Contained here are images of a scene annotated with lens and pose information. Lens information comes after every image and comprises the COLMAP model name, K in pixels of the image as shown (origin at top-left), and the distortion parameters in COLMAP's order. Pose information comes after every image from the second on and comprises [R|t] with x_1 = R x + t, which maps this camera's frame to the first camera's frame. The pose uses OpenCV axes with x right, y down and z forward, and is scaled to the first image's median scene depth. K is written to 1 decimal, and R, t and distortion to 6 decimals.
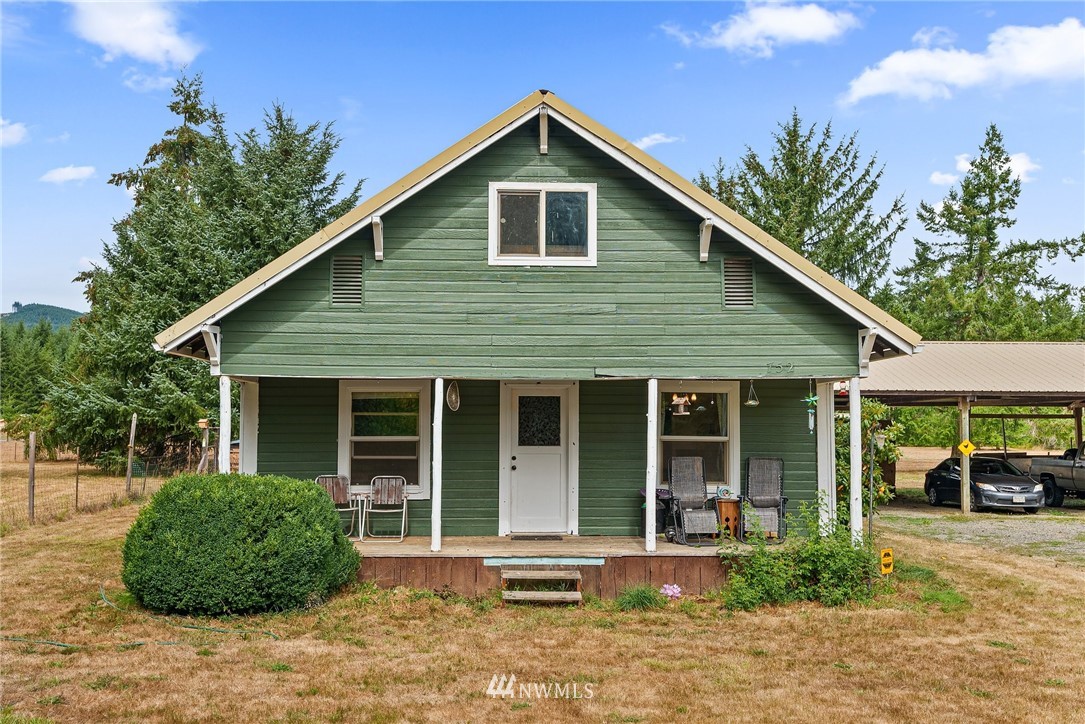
lens RADIAL K [[1080.3, 0, 542.5], [0, 1080.3, 362.0], [0, 0, 1]] dist [0.005489, 0.017679]
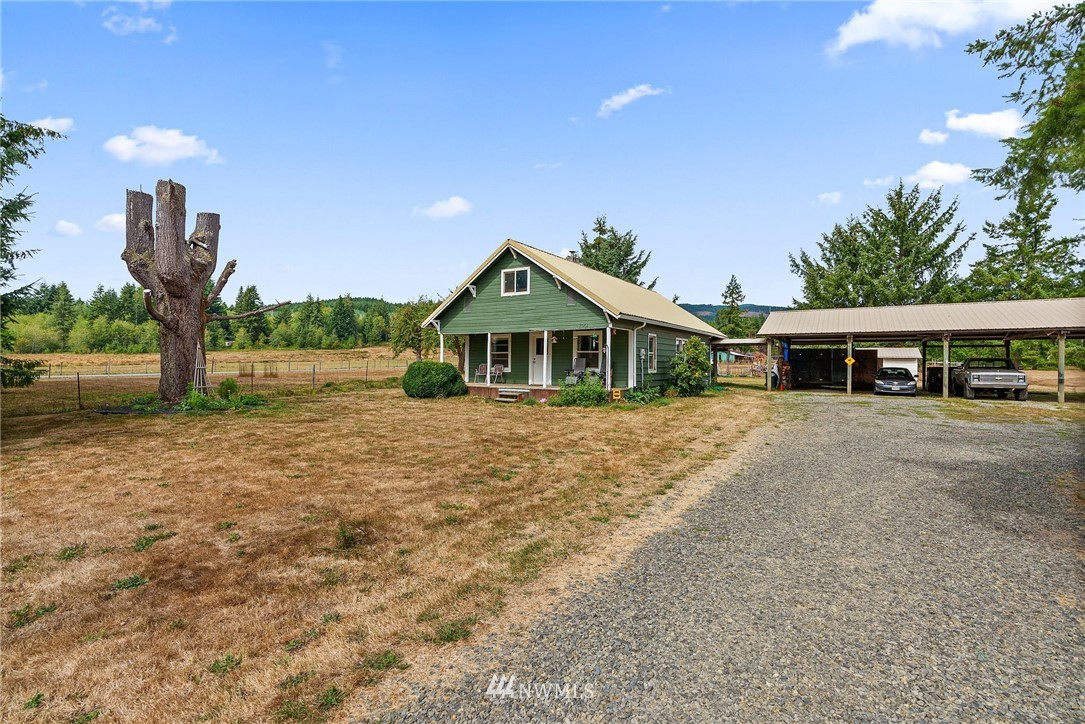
lens RADIAL K [[488.2, 0, 542.5], [0, 488.2, 362.0], [0, 0, 1]] dist [-0.002268, -0.000407]
pose [[0.822760, 0.005423, -0.568363, 0.250459], [0.031705, 0.997960, 0.055417, 0.007717], [0.567504, -0.063615, 0.820910, -0.033707]]
